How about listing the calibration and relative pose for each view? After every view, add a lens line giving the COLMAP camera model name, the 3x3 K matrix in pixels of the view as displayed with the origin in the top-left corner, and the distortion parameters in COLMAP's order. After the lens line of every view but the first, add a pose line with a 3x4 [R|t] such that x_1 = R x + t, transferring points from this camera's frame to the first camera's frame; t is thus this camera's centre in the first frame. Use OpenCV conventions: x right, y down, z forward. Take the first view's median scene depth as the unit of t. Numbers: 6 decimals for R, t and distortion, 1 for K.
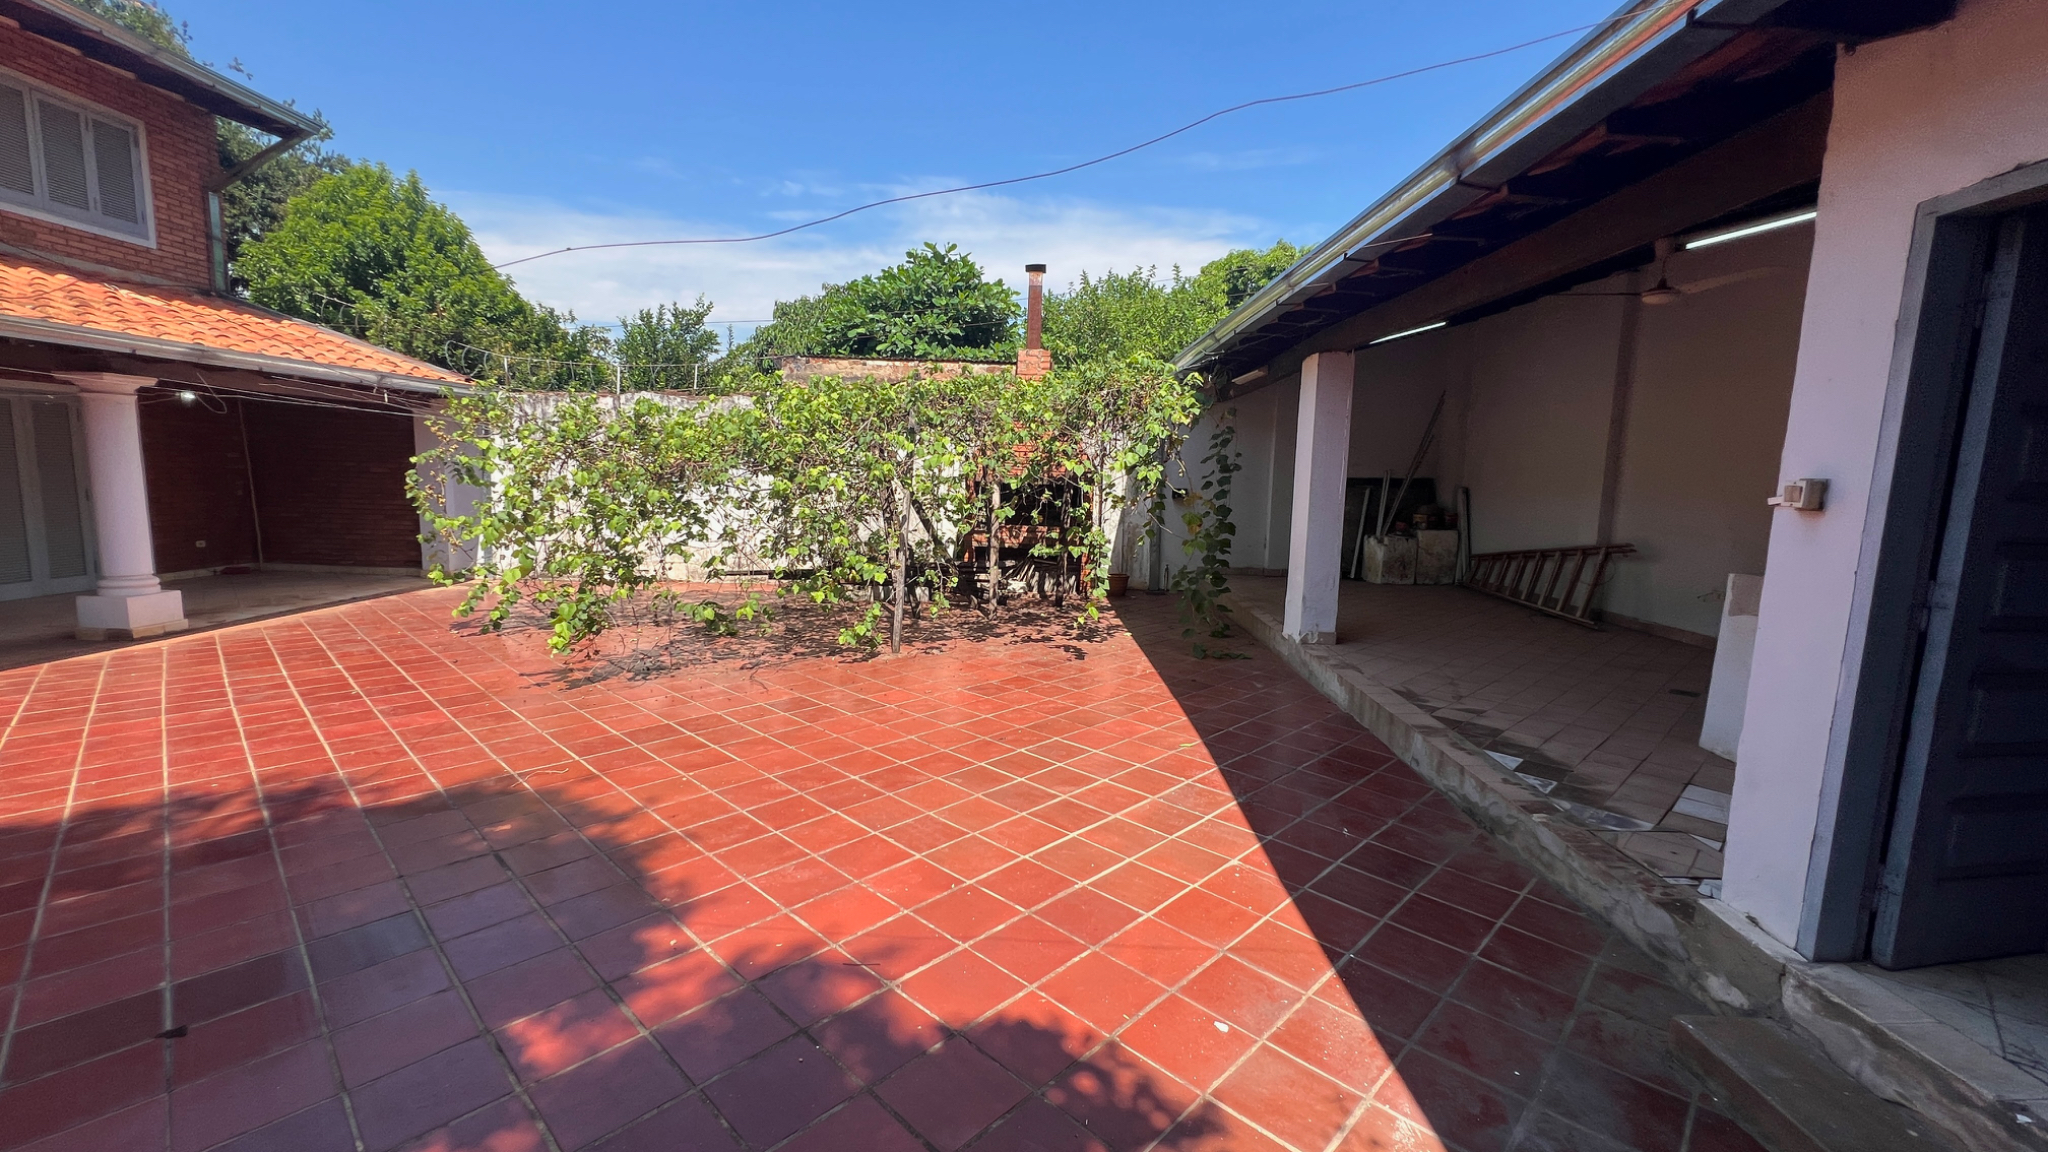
lens RADIAL K [[824.0, 0, 1028.3], [0, 824.0, 575.9], [0, 0, 1]] dist [0.000742, 0.000309]
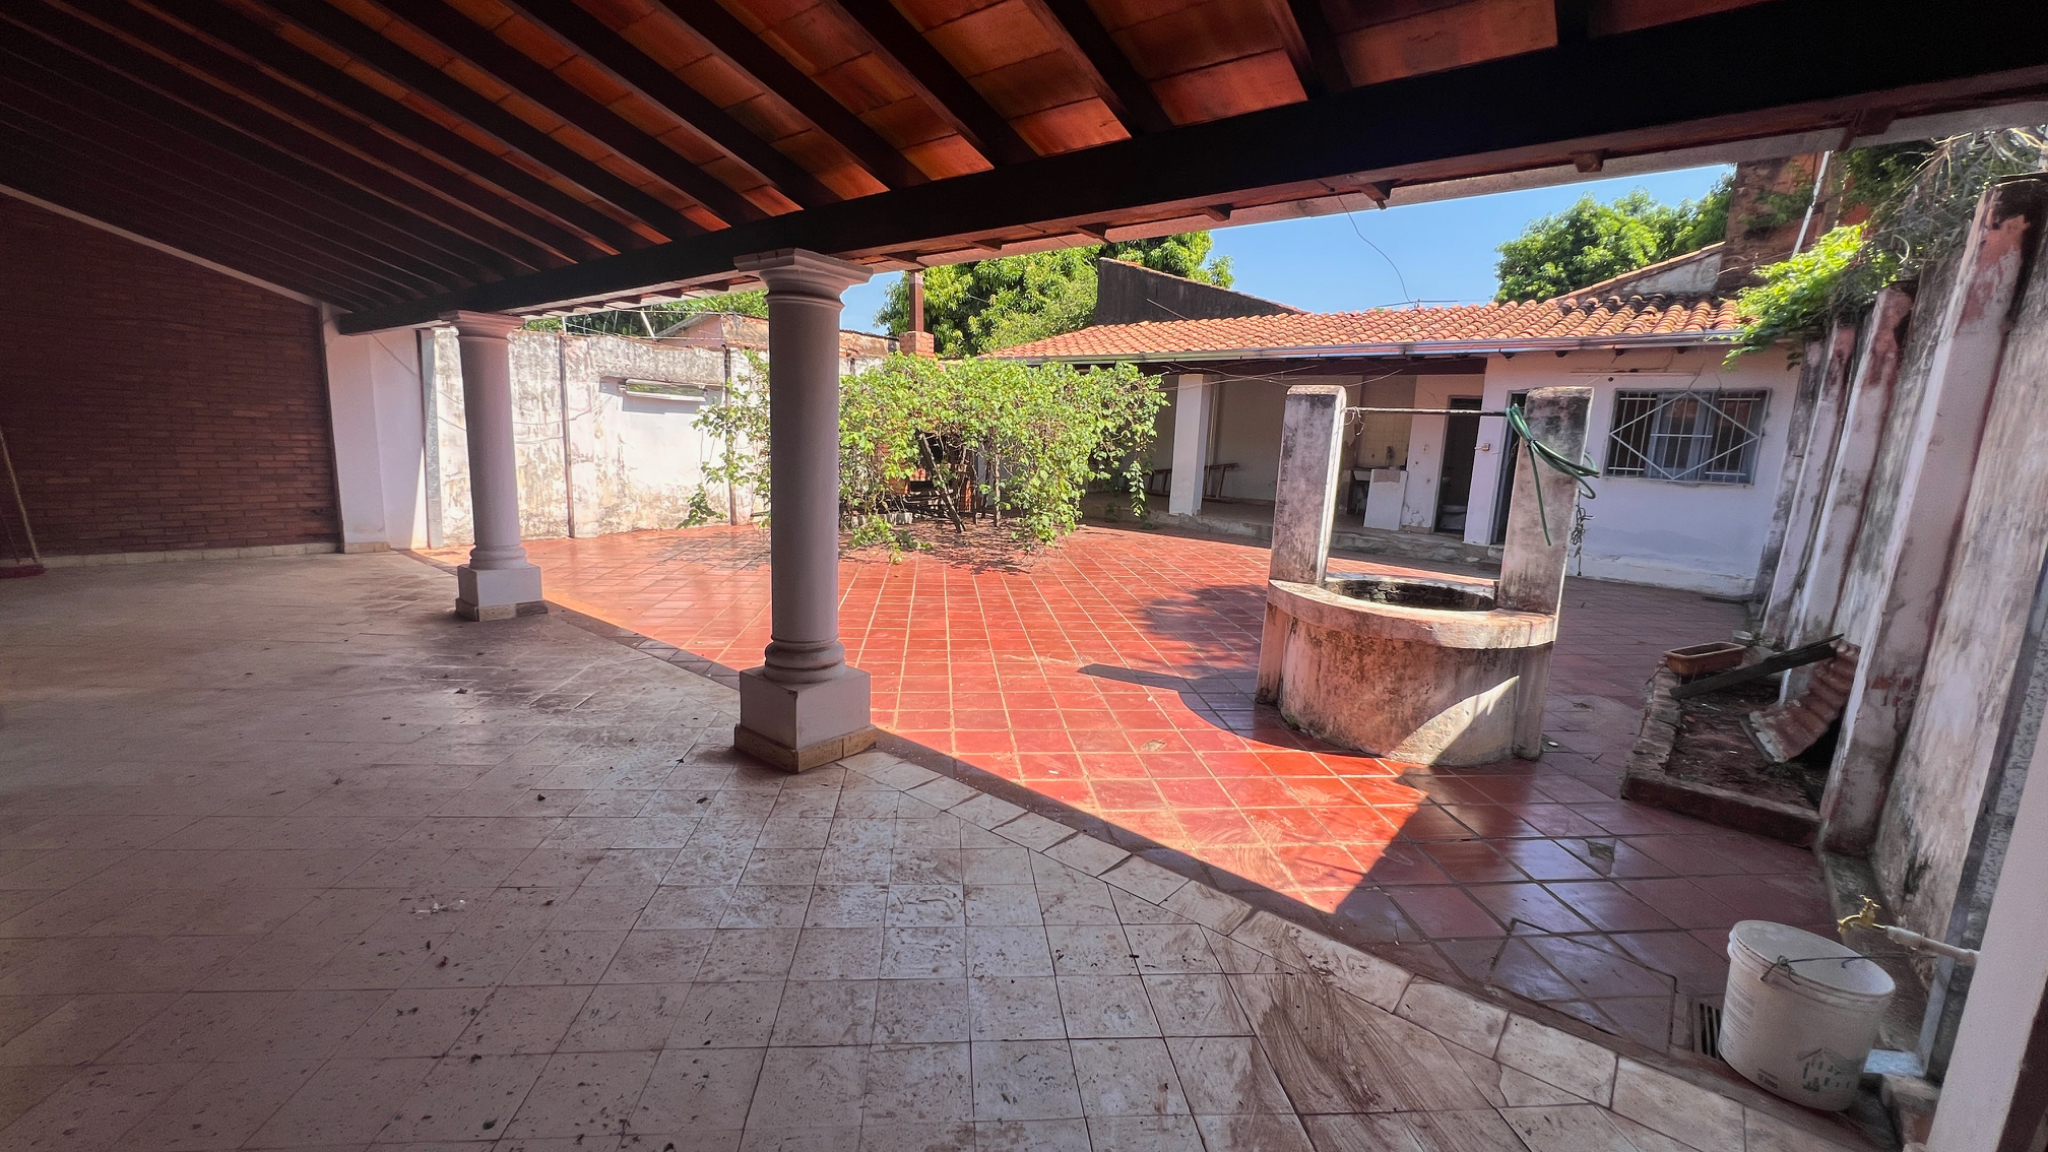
lens RADIAL K [[824.0, 0, 1028.3], [0, 824.0, 575.9], [0, 0, 1]] dist [0.000742, 0.000309]
pose [[0.641044, -0.131950, 0.756077, -1.355982], [0.071799, 0.991101, 0.112091, -0.026745], [-0.764138, -0.017570, 0.644813, -0.014180]]
